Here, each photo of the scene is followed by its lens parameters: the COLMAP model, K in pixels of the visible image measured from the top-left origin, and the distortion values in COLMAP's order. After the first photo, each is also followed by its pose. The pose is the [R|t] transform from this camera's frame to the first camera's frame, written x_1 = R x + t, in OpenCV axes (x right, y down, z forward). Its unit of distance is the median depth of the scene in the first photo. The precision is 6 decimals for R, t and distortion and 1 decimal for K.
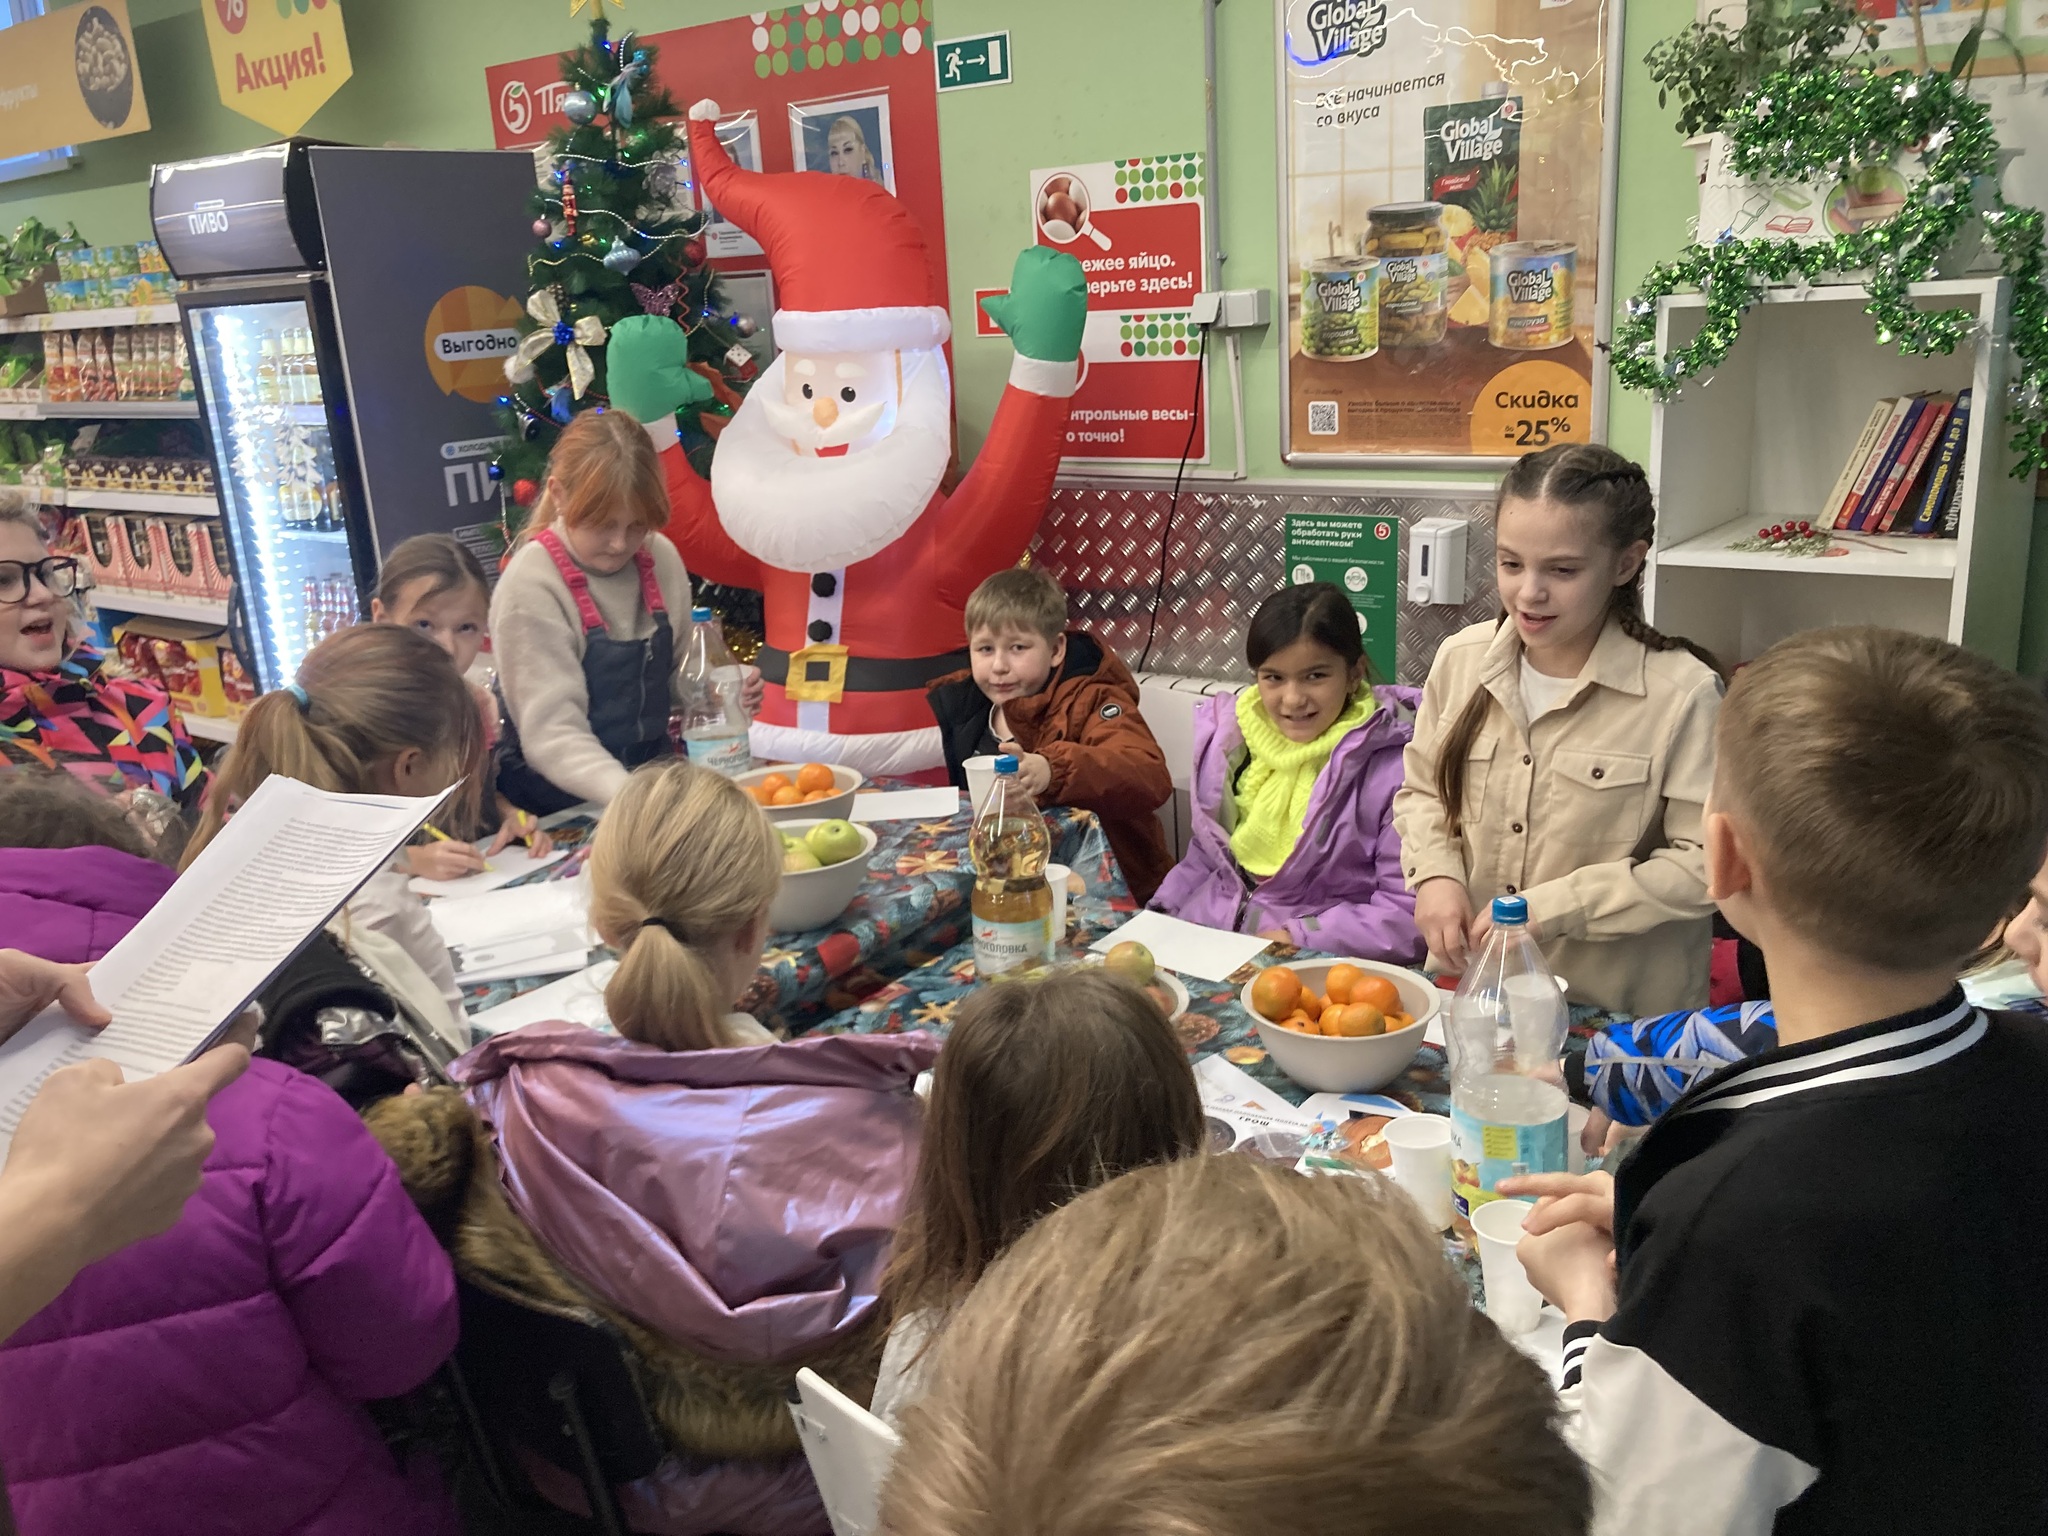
lens RADIAL K [[1703.6, 0, 1007.9], [0, 1703.6, 784.4], [0, 0, 1]] dist [0.024251, -0.007010]
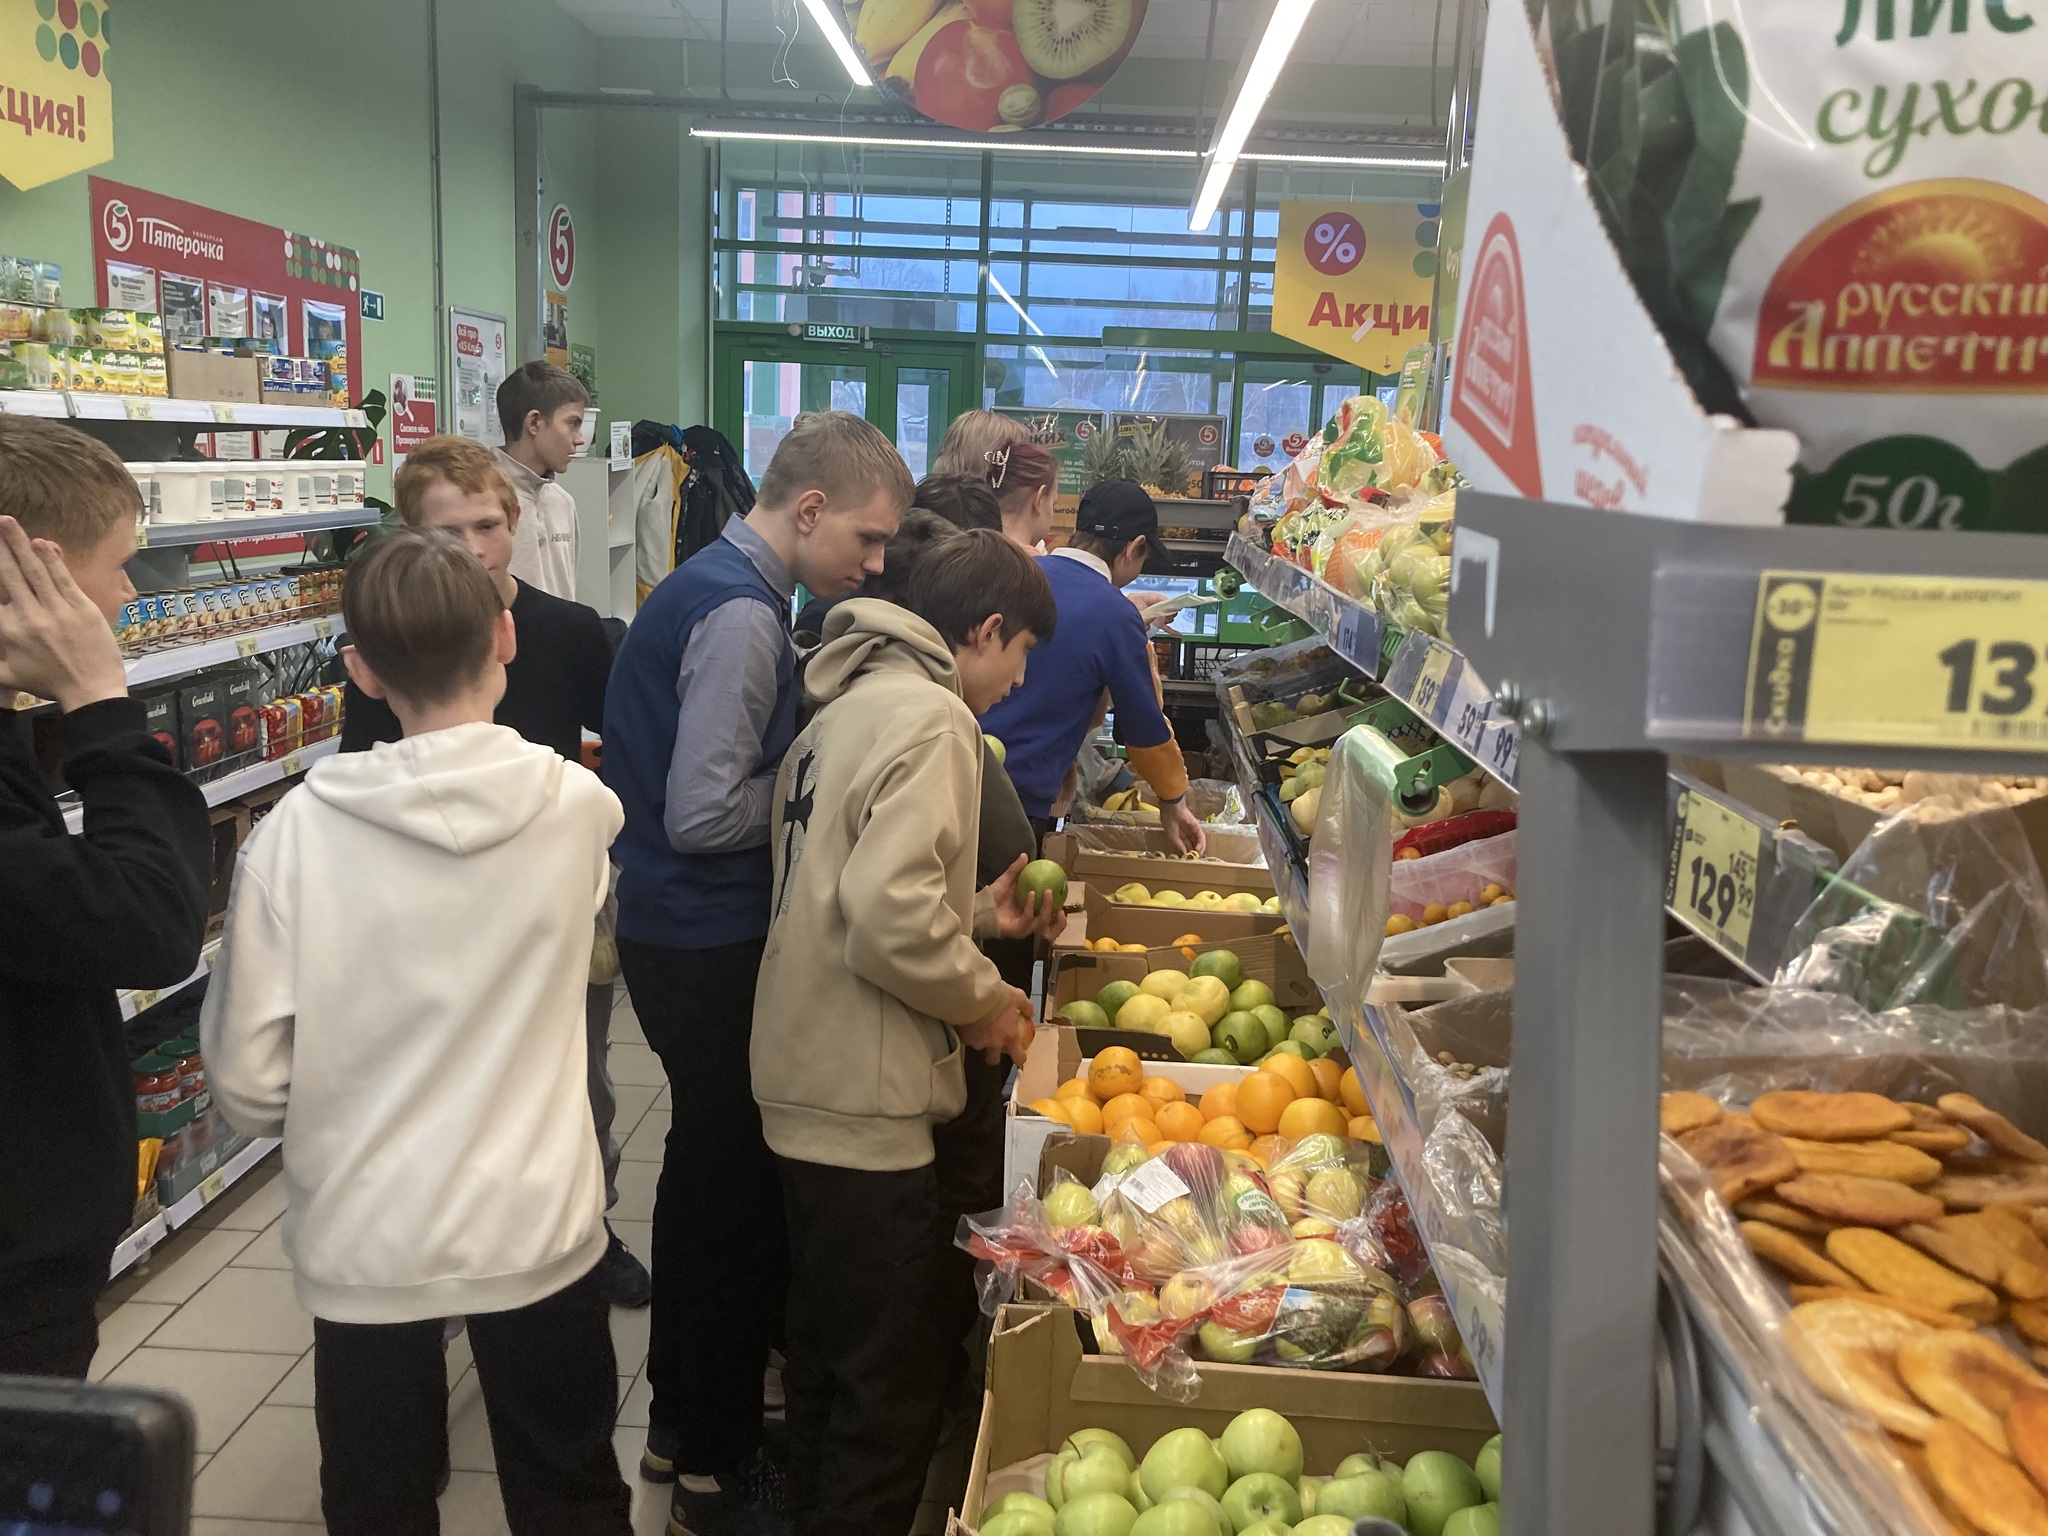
lens RADIAL K [[1644.3, 0, 1024.0], [0, 1644.3, 768.0], [0, 0, 1]] dist [0.101028, -0.143020]
pose [[-0.591235, -0.118912, 0.797685, -1.812730], [0.216963, 0.929158, 0.299321, -0.359990], [-0.776768, 0.350037, -0.523551, 1.557794]]
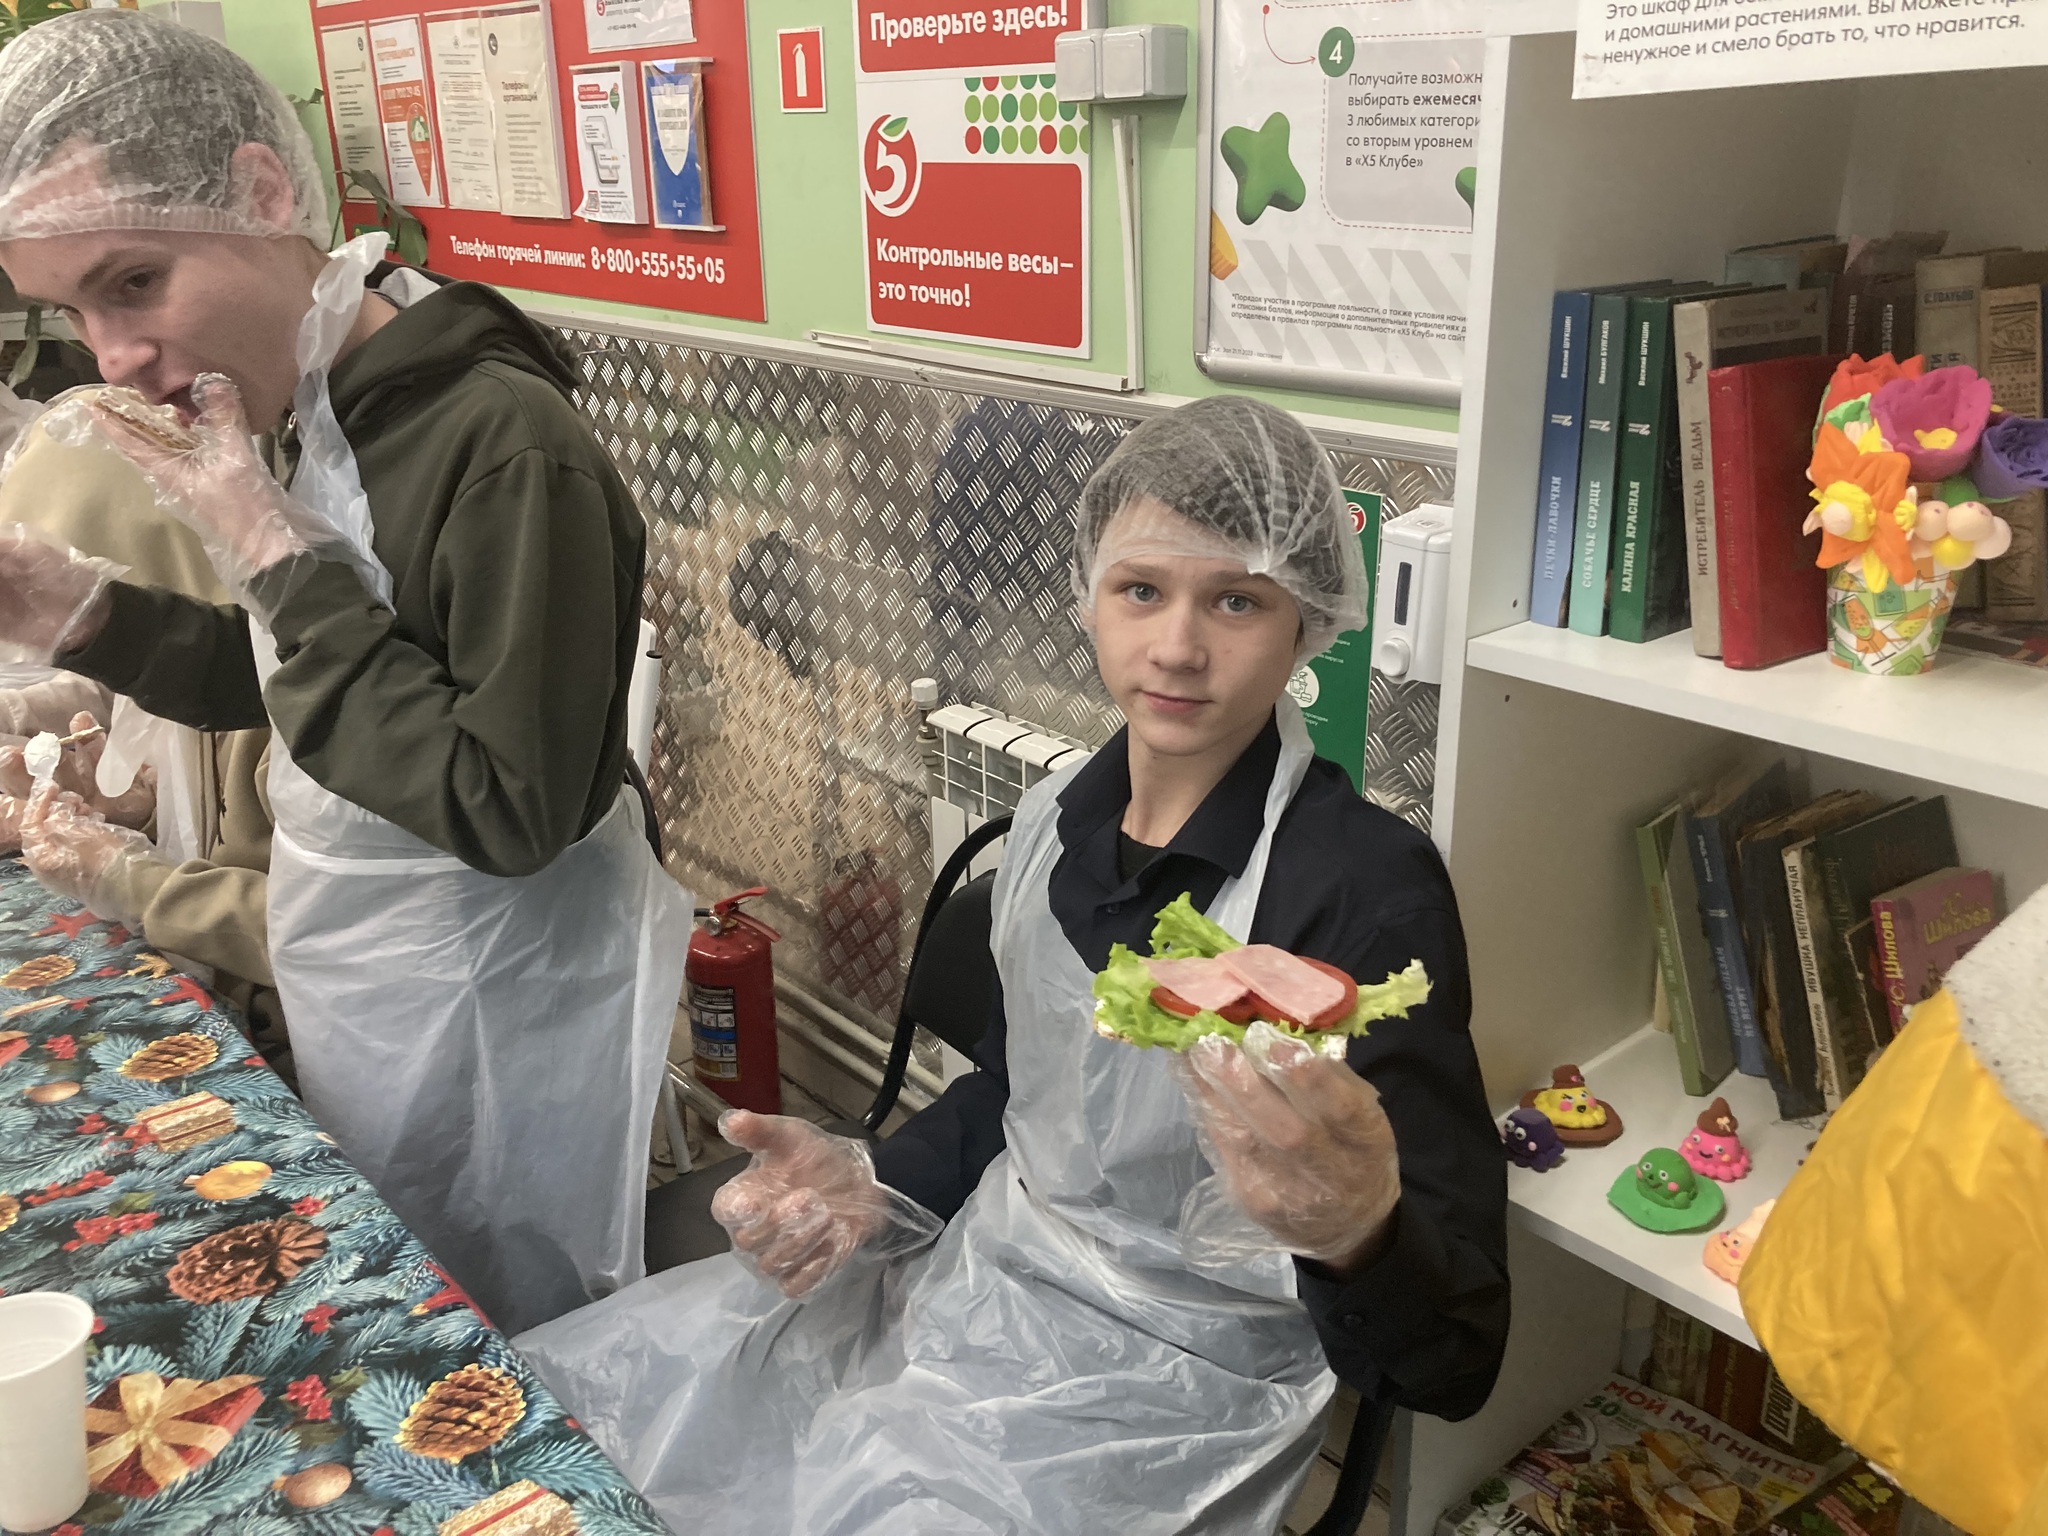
lens RADIAL K [[1736.3, 0, 1027.0], [0, 1736.3, 719.5], [0, 0, 1]] dist [0.030790, -0.001933]
pose [[0.980971, 0.100669, -0.166018, 0.201511], [-0.092320, 0.994080, 0.057280, -0.102009], [0.170802, -0.040863, 0.984458, 0.438232]]
